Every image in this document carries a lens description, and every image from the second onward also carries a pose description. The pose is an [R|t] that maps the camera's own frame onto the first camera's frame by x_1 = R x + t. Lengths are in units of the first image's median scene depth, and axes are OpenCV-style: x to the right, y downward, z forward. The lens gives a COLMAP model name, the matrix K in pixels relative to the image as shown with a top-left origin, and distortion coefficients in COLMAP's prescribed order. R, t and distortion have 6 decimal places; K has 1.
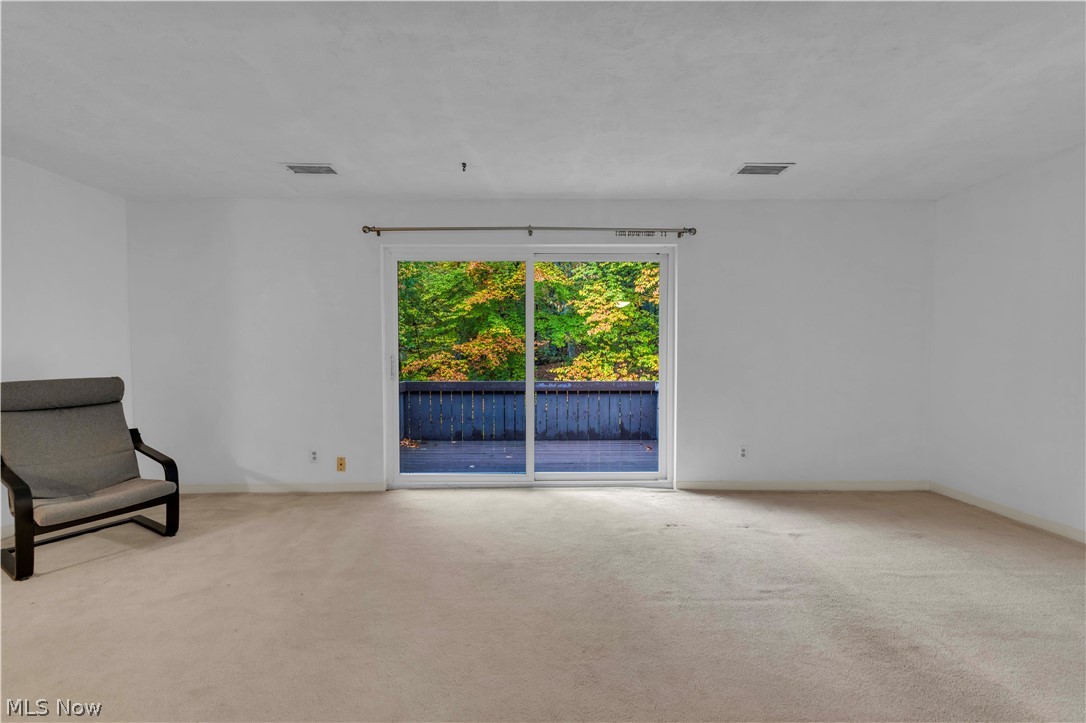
lens RADIAL K [[441.9, 0, 541.6], [0, 441.9, 368.4], [0, 0, 1]] dist [0.000159, -0.000846]
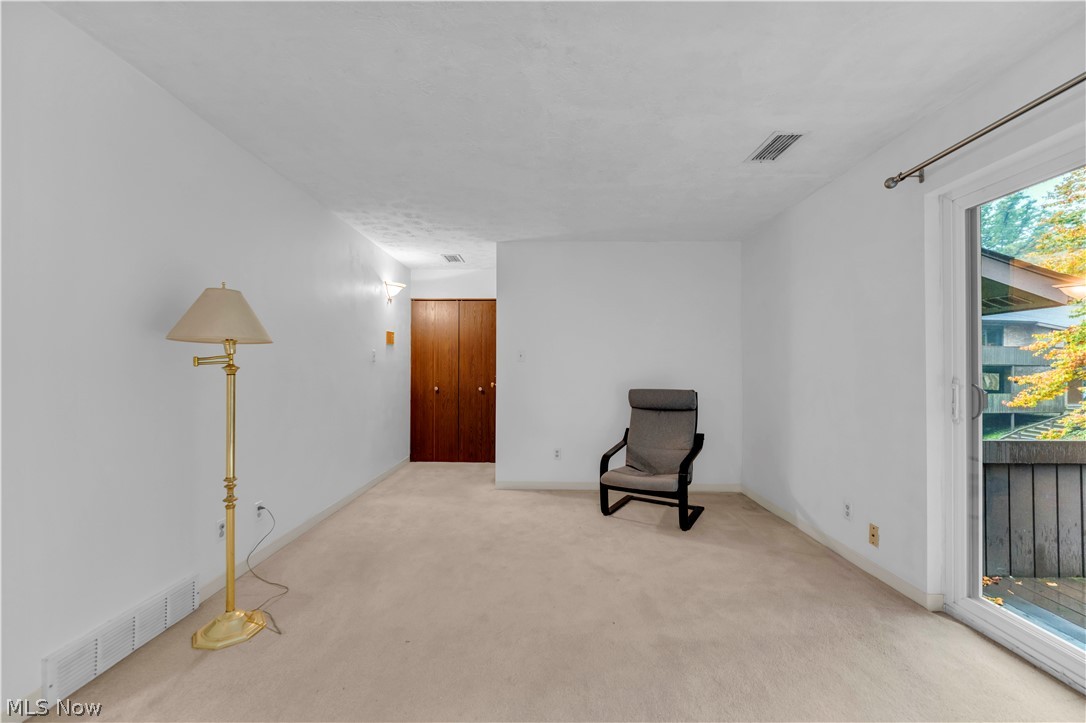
lens RADIAL K [[441.9, 0, 541.1], [0, 441.9, 362.7], [0, 0, 1]] dist [0.000159, -0.000846]
pose [[-0.023336, -0.012543, -0.999649, 0.290702], [-0.044232, 0.998955, -0.011502, -0.022913], [0.998749, 0.043948, -0.023866, 0.578130]]
